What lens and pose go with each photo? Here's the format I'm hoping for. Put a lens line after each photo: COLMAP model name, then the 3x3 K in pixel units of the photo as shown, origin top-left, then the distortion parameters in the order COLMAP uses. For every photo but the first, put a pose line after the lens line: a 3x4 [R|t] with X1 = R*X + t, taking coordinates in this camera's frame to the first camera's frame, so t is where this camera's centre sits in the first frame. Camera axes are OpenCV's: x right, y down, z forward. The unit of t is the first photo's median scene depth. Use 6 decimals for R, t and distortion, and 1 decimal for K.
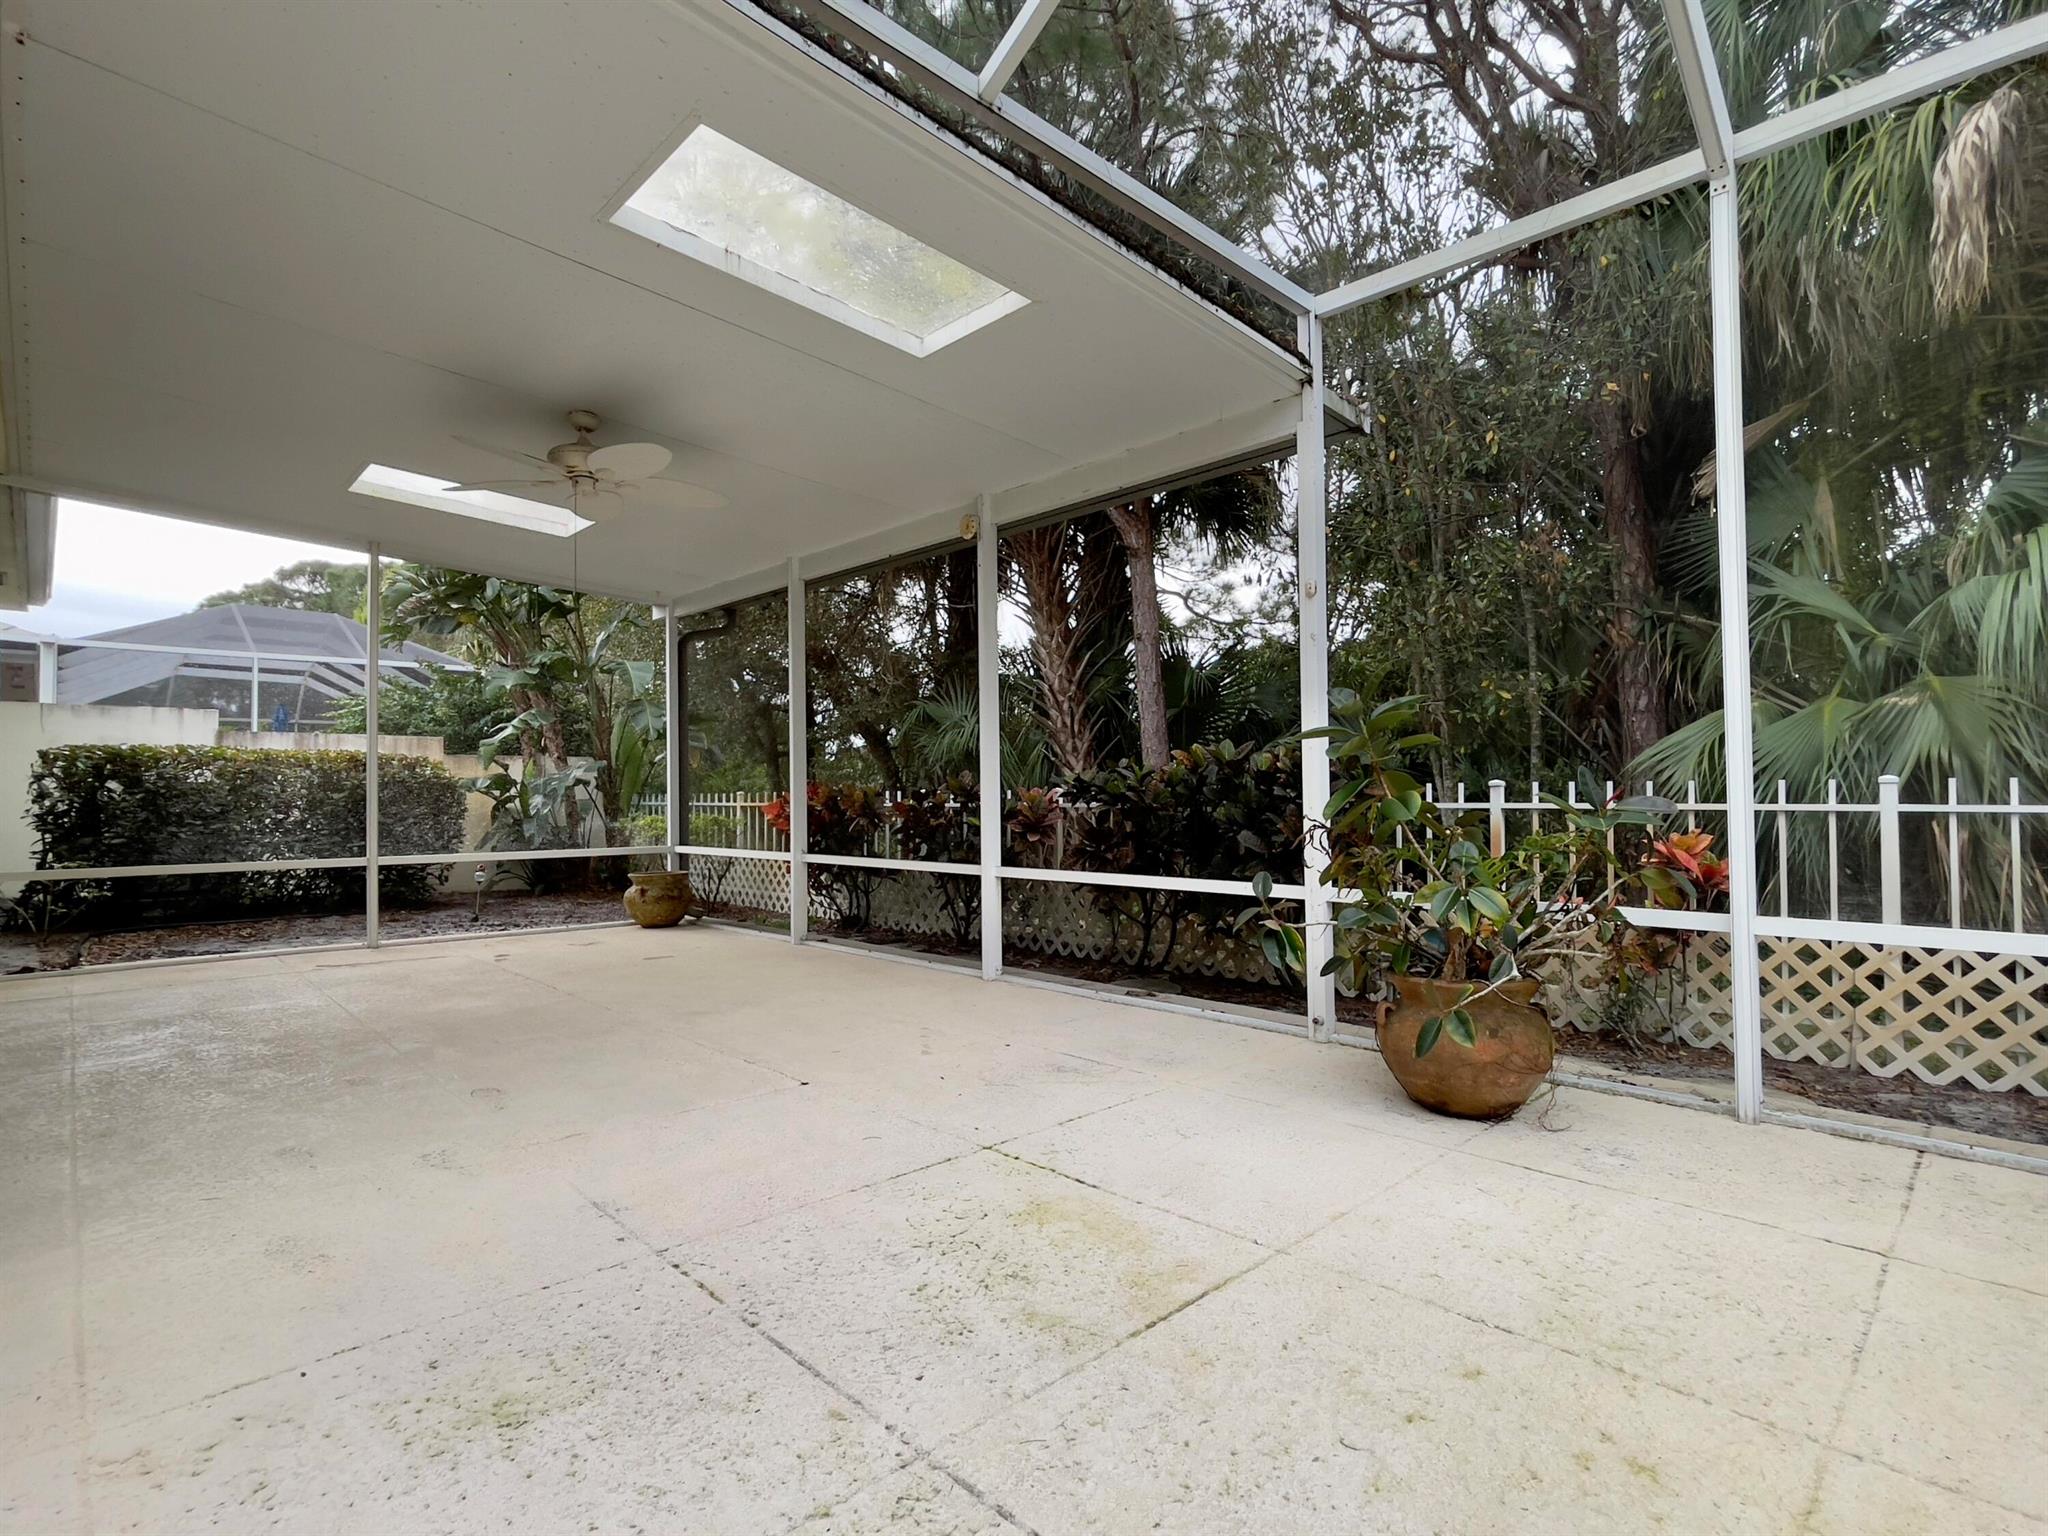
lens RADIAL K [[1008.5, 0, 1018.5], [0, 1008.5, 774.4], [0, 0, 1]] dist [-0.009399, 0.001025]
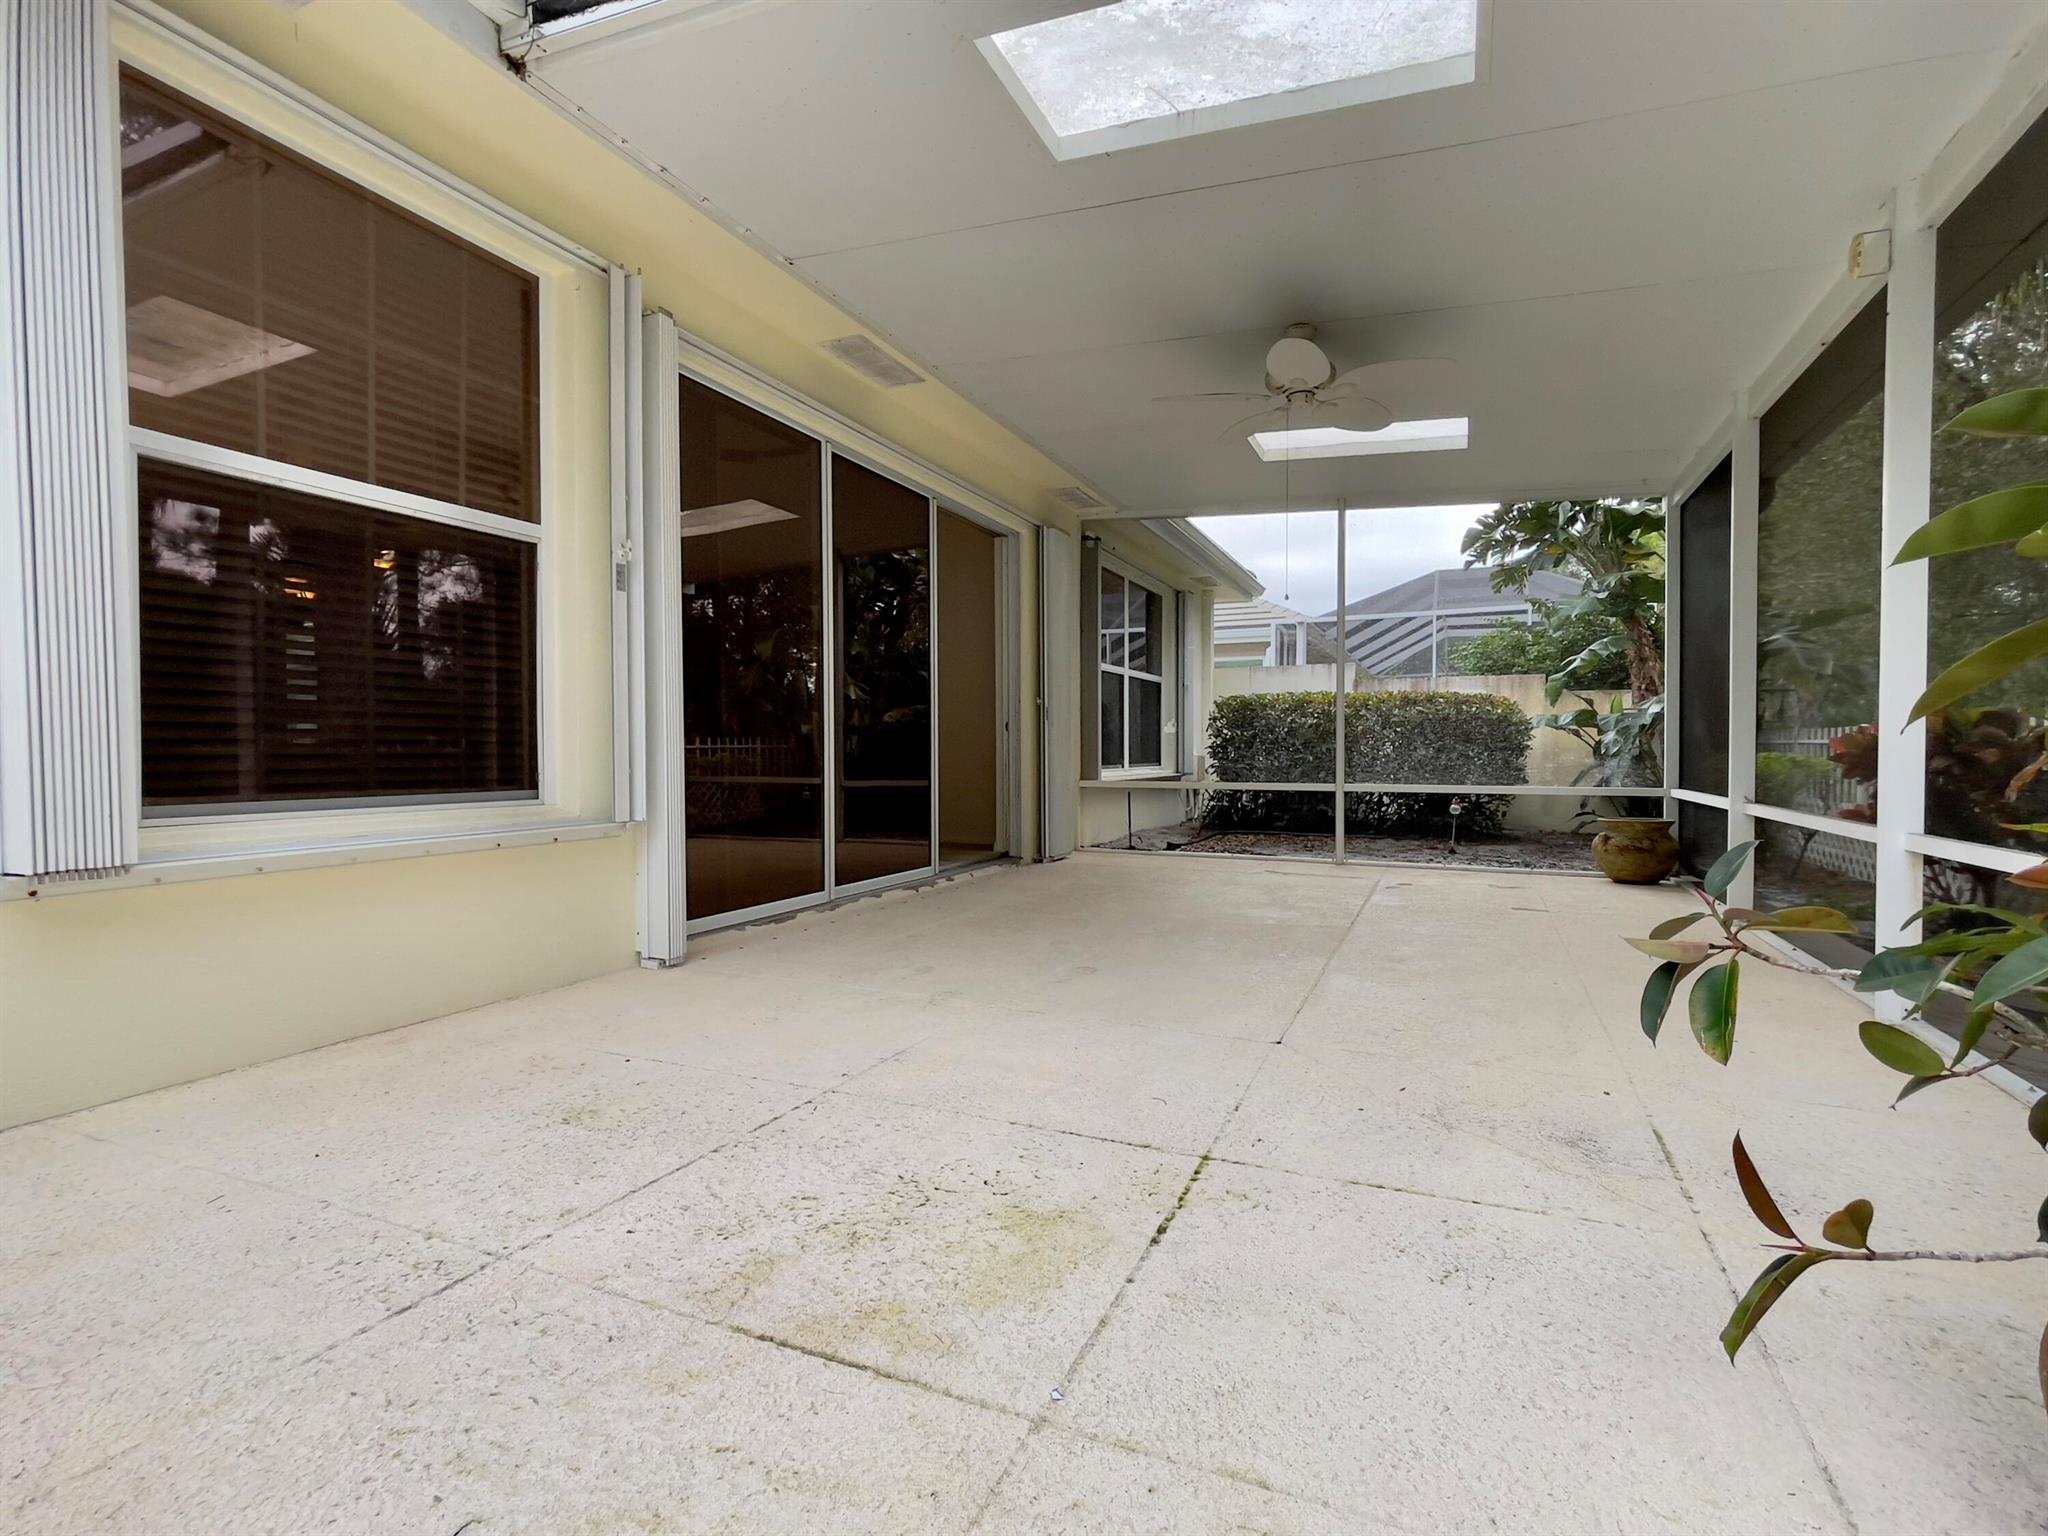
lens RADIAL K [[1008.5, 0, 1021.1], [0, 1008.5, 771.2], [0, 0, 1]] dist [-0.009399, 0.001025]
pose [[0.380430, 0.028915, -0.924357, 0.806442], [0.016975, 0.999124, 0.038240, 0.061923], [0.924654, -0.030239, 0.379607, 0.777516]]
